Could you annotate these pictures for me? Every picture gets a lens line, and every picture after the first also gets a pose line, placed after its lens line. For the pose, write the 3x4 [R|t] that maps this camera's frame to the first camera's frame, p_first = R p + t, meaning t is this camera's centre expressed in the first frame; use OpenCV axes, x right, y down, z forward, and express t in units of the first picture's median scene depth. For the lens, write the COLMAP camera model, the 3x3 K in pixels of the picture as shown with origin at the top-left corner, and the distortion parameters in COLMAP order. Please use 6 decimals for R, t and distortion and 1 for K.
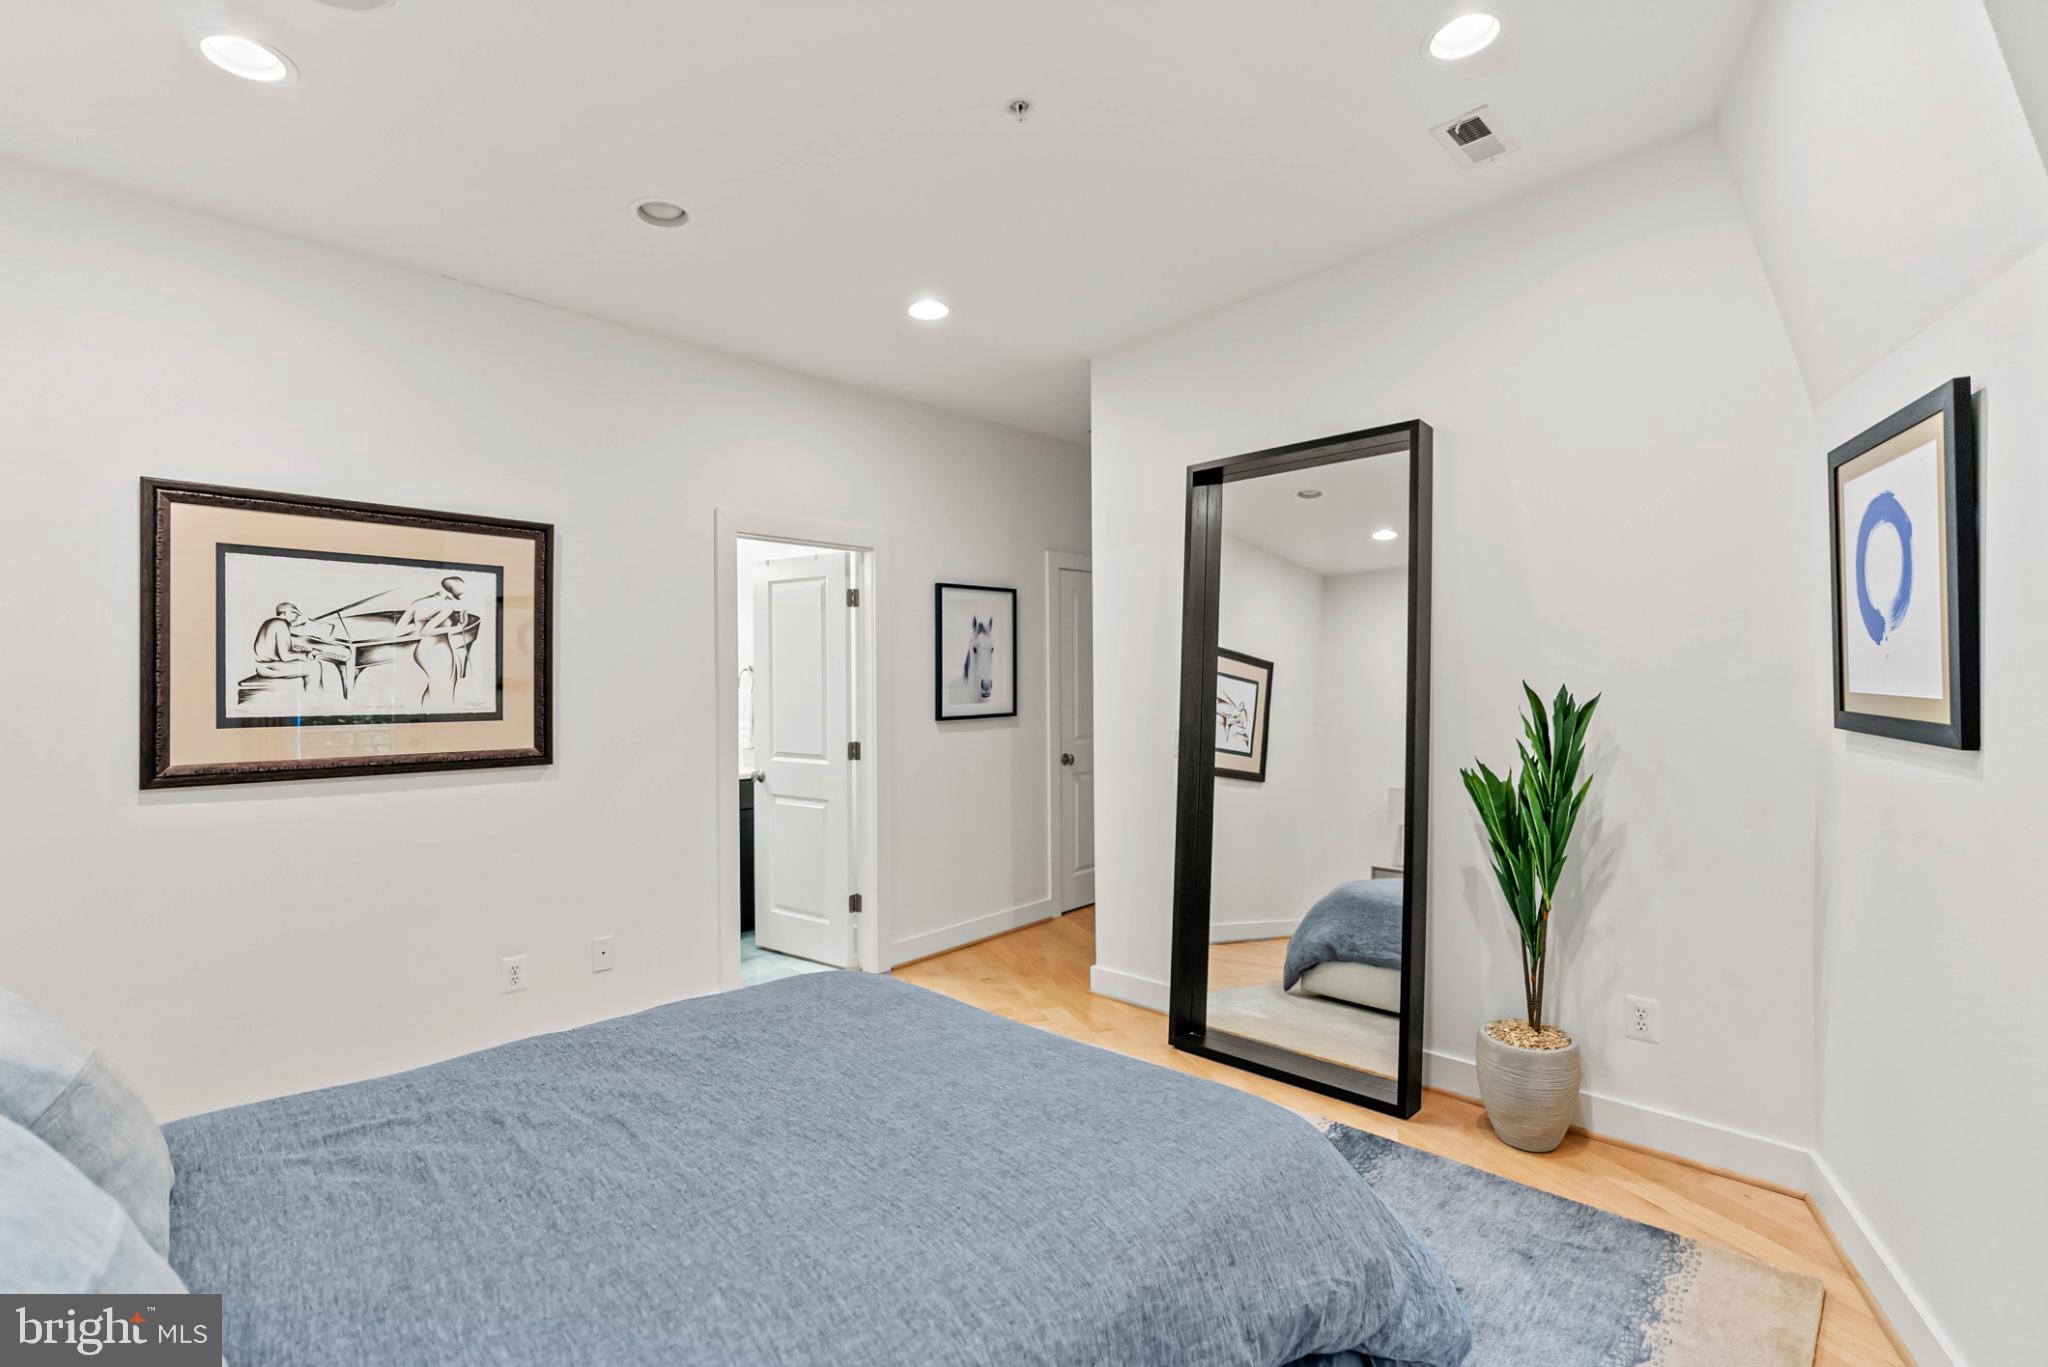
lens RADIAL K [[938.0, 0, 1011.8], [0, 938.0, 681.1], [0, 0, 1]] dist [-0.015950, -0.000530]
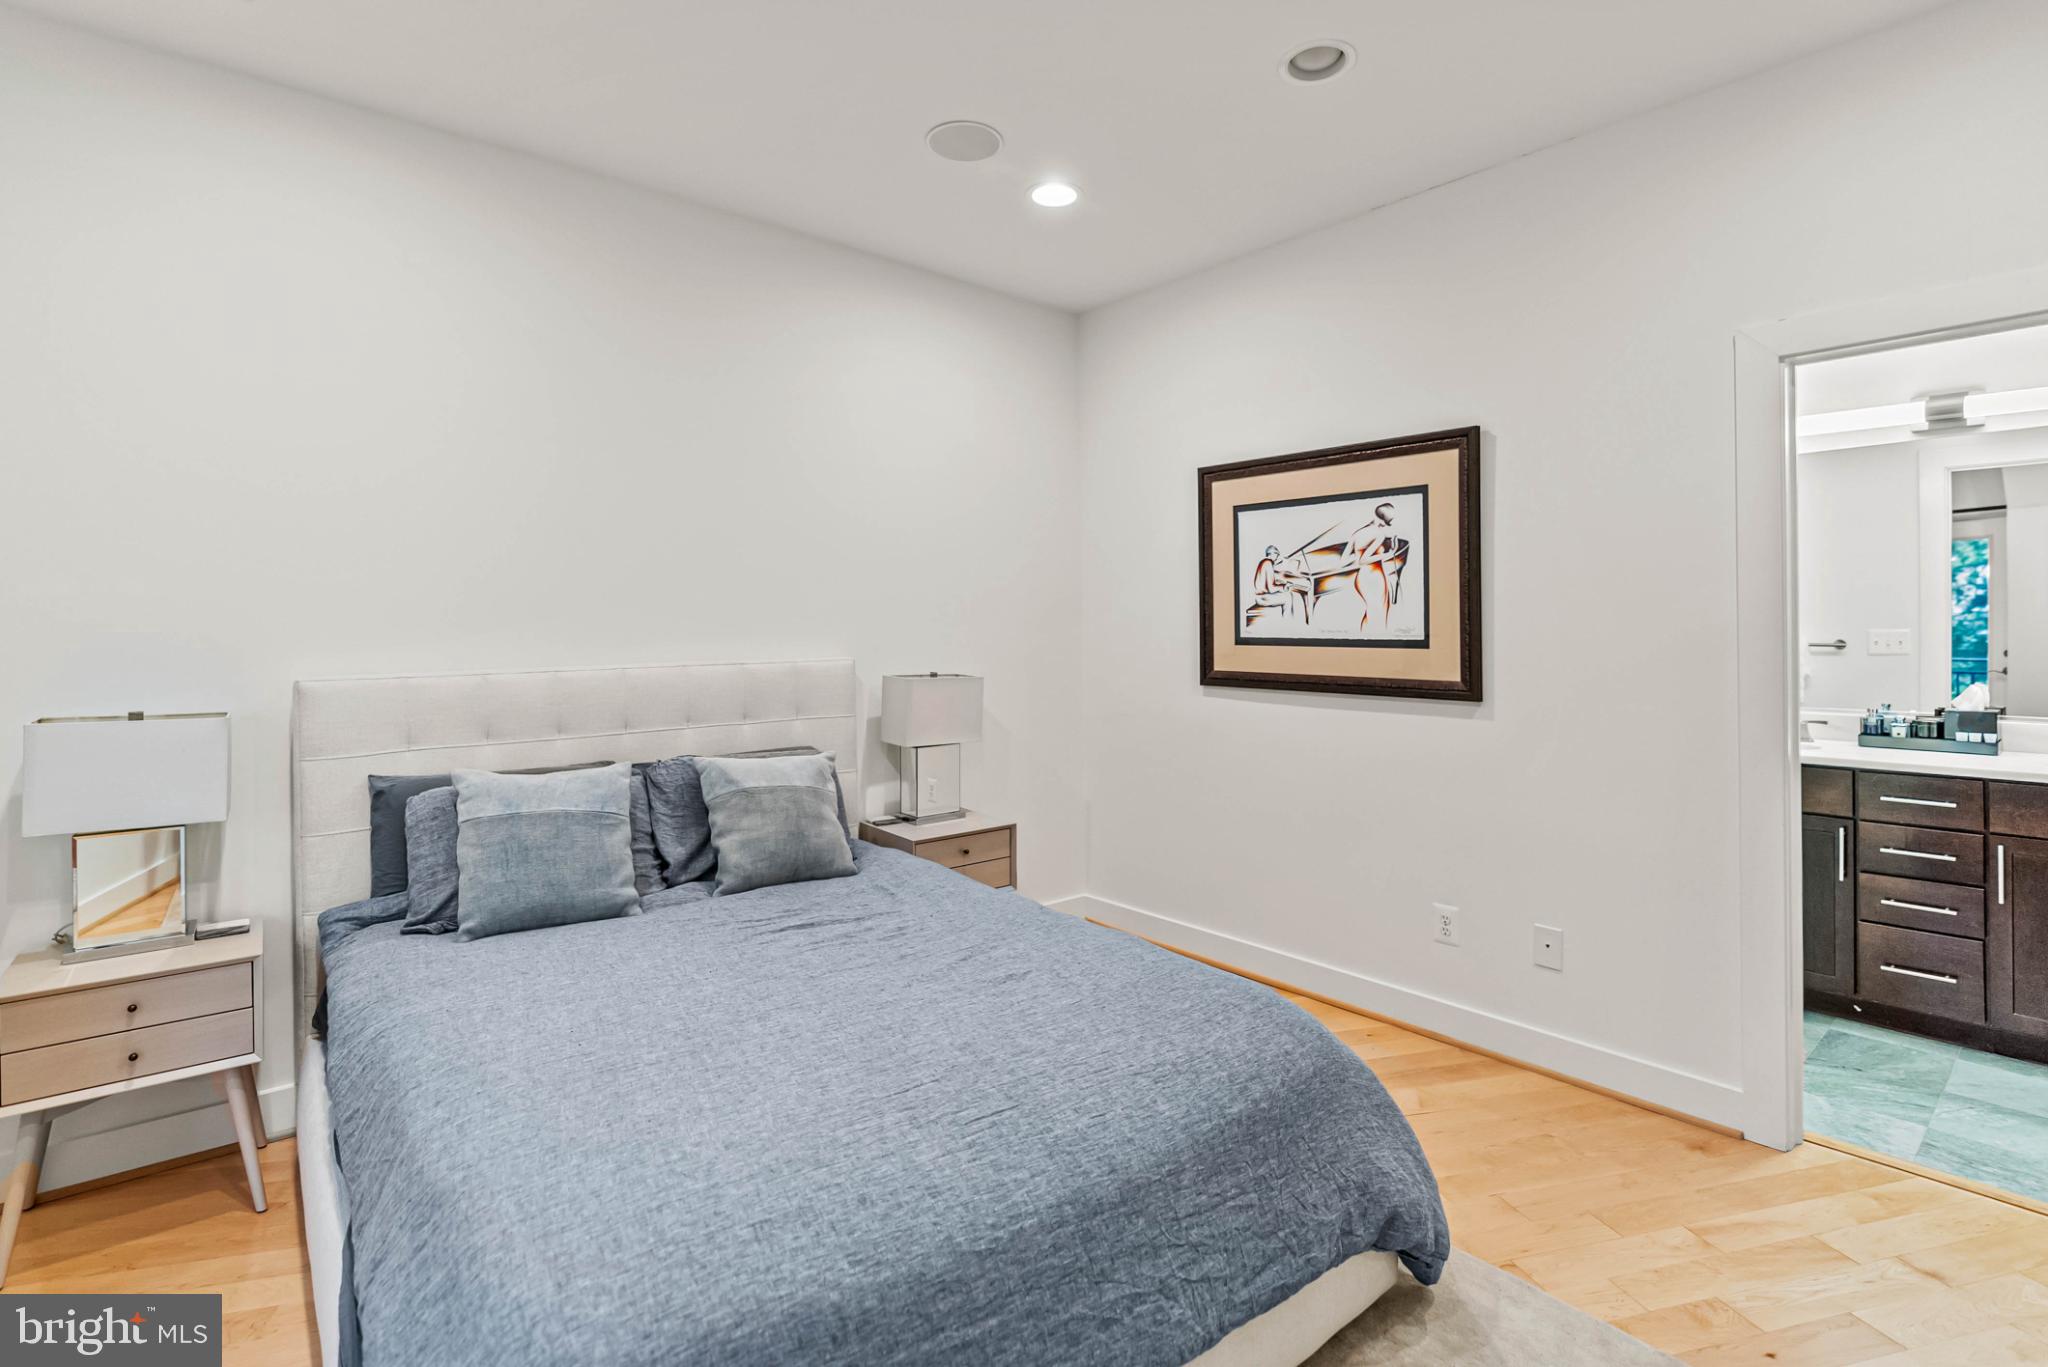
lens RADIAL K [[938.0, 0, 997.2], [0, 938.0, 626.6], [0, 0, 1]] dist [-0.015950, -0.000530]
pose [[-0.101215, 0.011429, -0.994799, 0.459996], [0.008863, 0.999905, 0.010586, 0.006319], [0.994825, -0.007745, -0.101306, 0.706999]]
